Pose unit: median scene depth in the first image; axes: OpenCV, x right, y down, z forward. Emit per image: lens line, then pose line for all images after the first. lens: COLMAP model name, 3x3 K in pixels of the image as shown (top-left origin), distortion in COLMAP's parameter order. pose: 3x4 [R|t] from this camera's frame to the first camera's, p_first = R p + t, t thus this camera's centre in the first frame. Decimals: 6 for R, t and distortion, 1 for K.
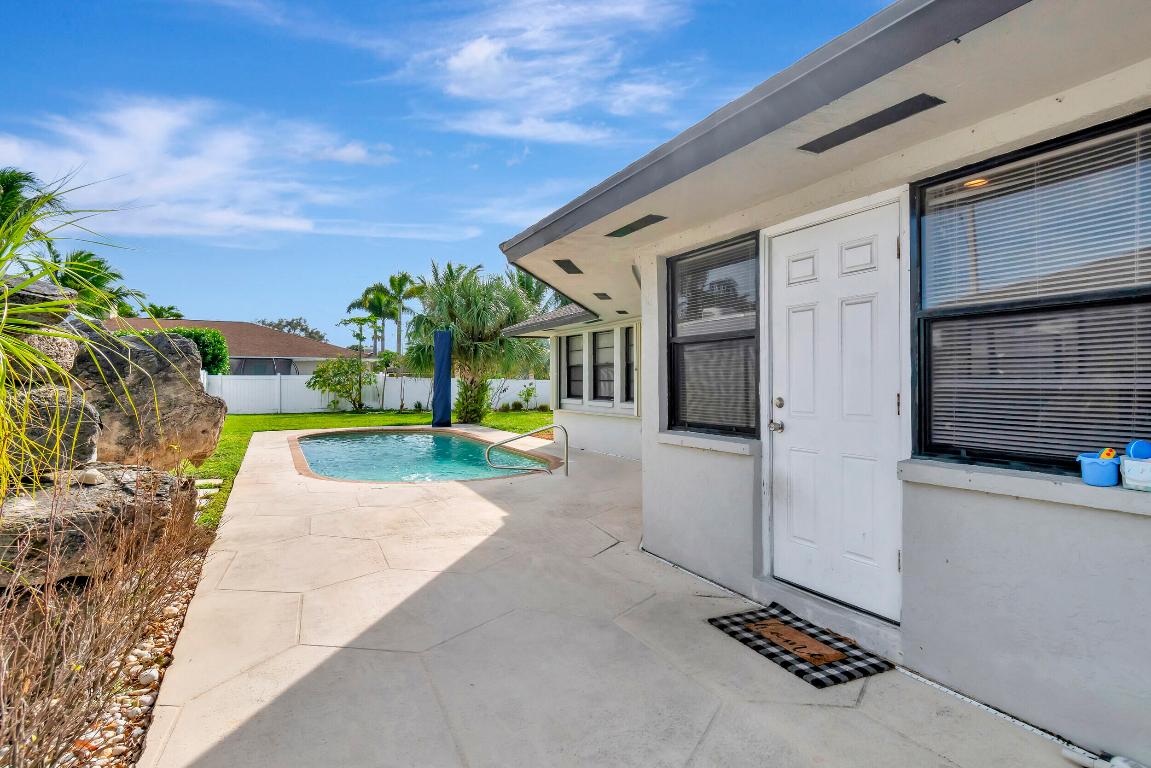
lens RADIAL K [[598.1, 0, 567.0], [0, 598.1, 385.9], [0, 0, 1]] dist [0.011307, -0.001319]
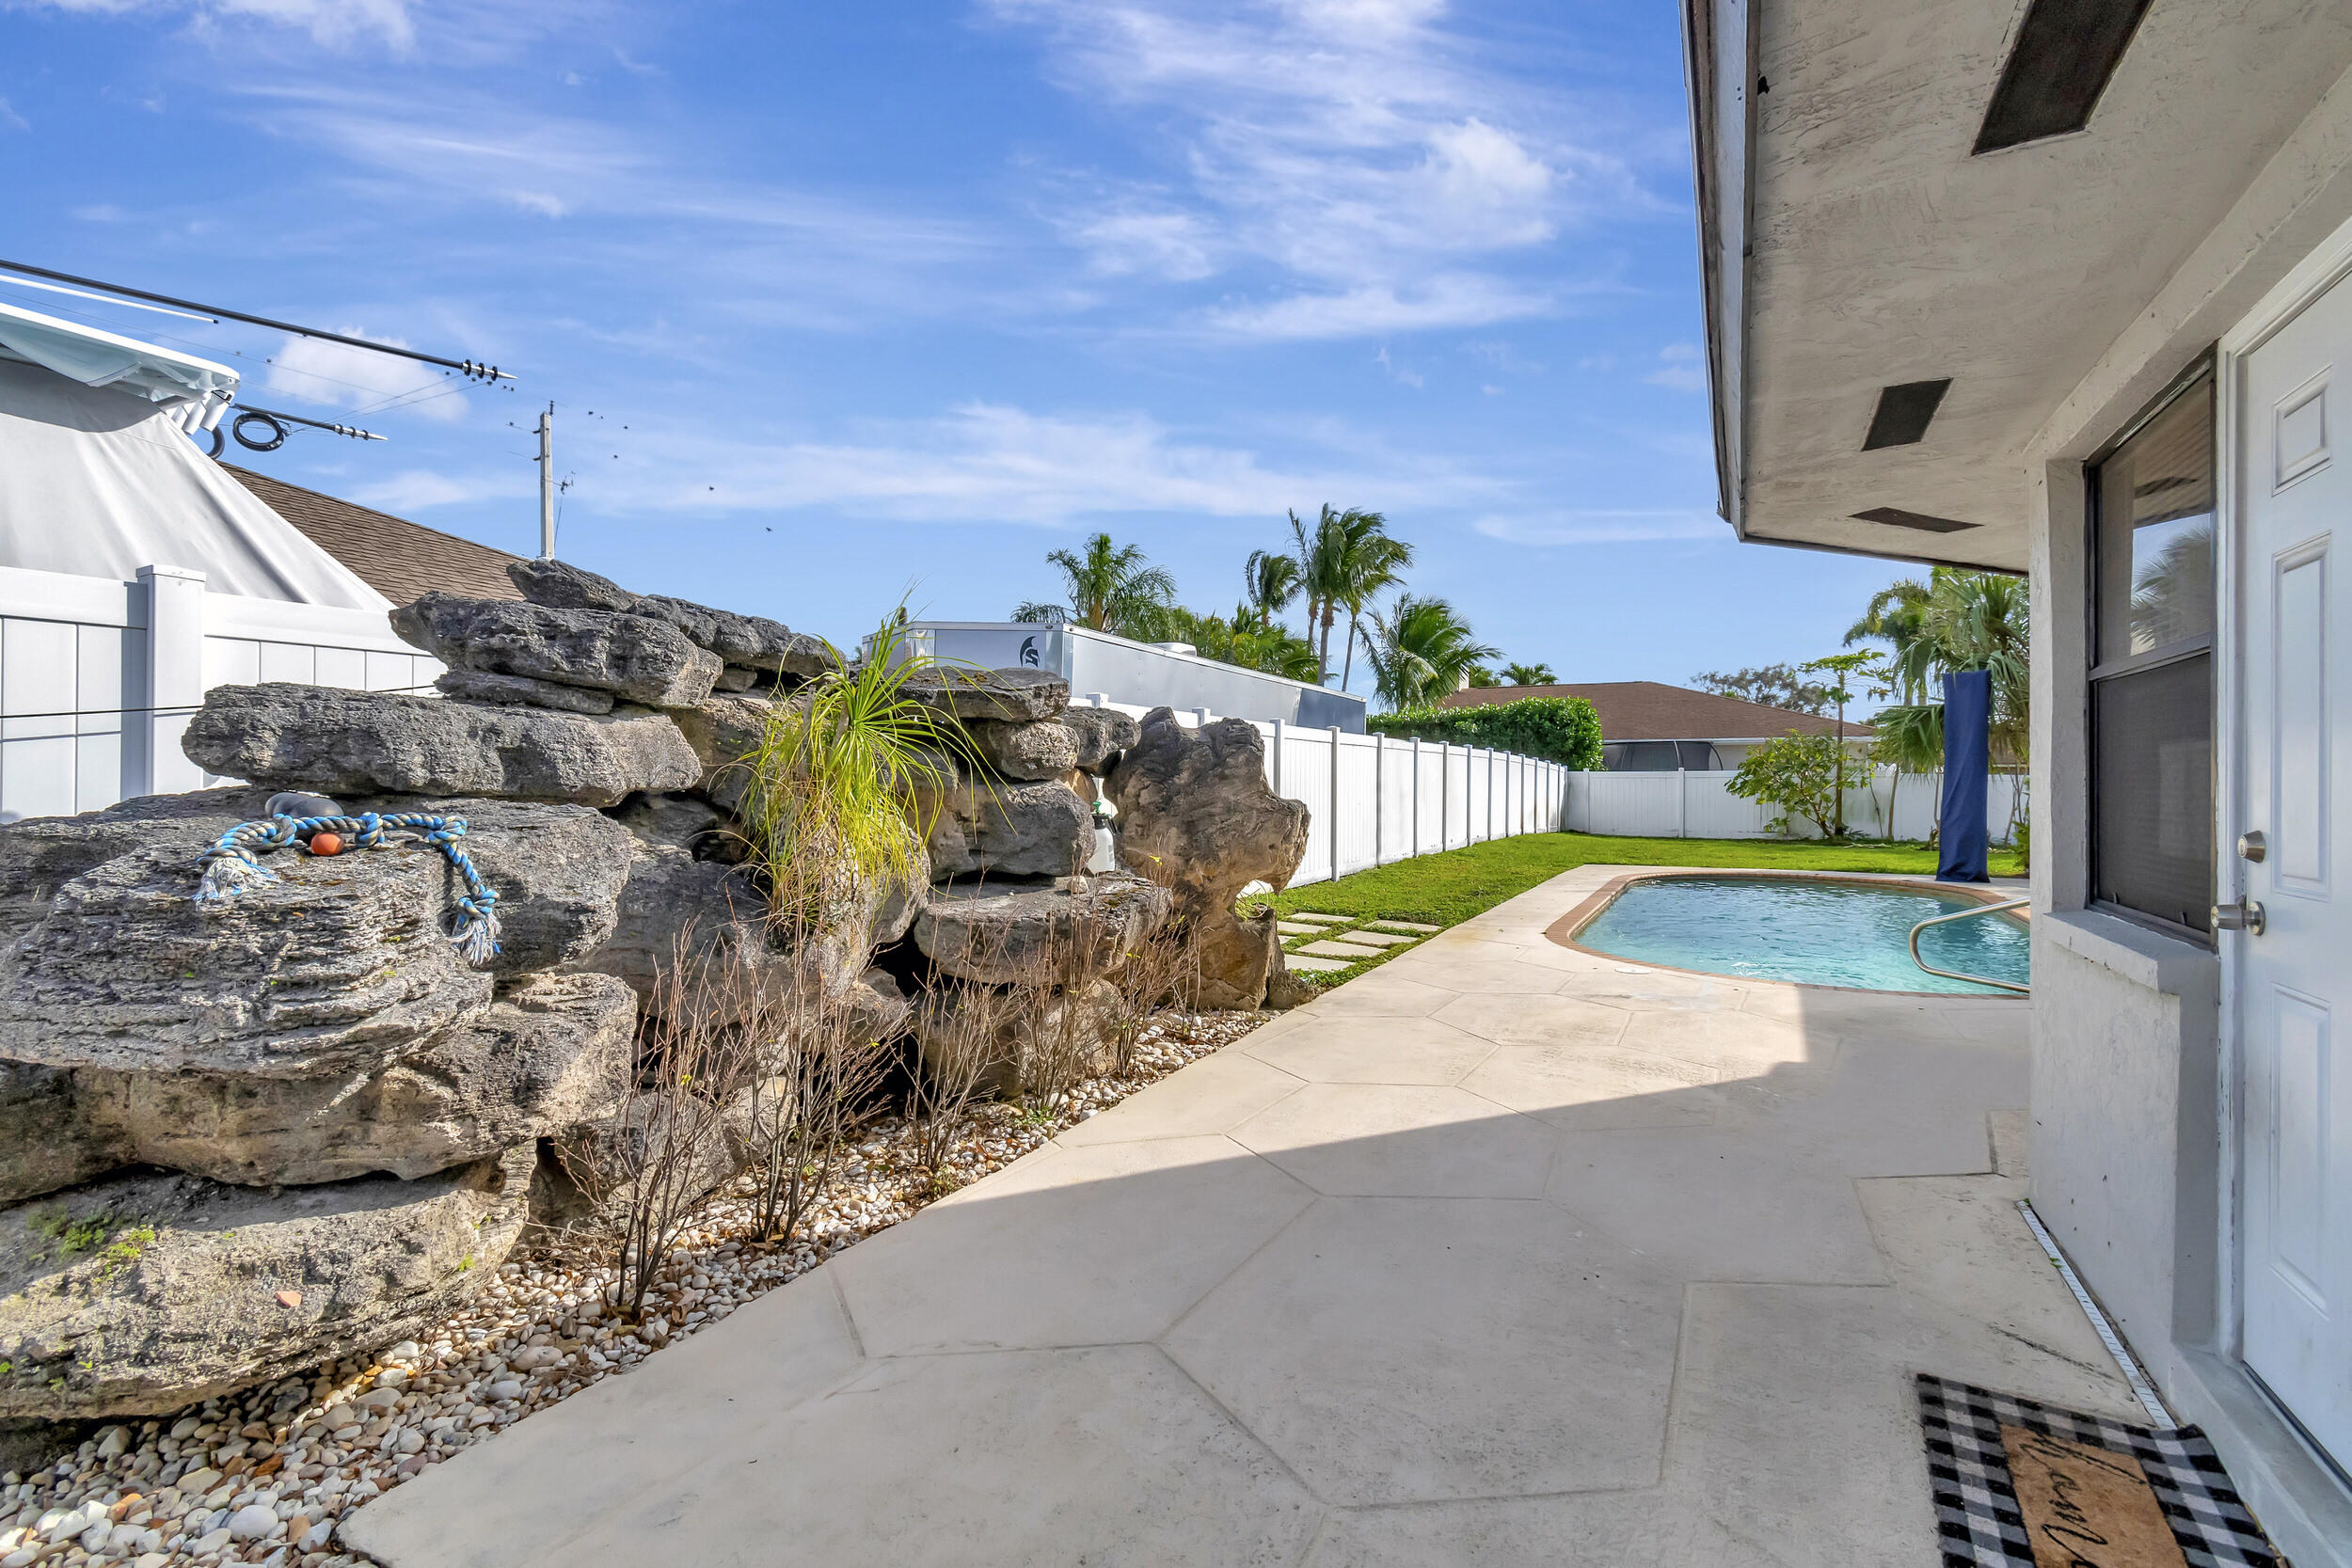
lens RADIAL K [[1048.2, 0, 1165.3], [0, 1048.2, 785.2], [0, 0, 1]] dist [0.010558, -0.002667]
pose [[0.576564, 0.006274, -0.817028, 0.145749], [-0.009835, 0.999951, 0.000738, -0.000162], [0.816993, 0.007610, 0.576598, 0.049306]]
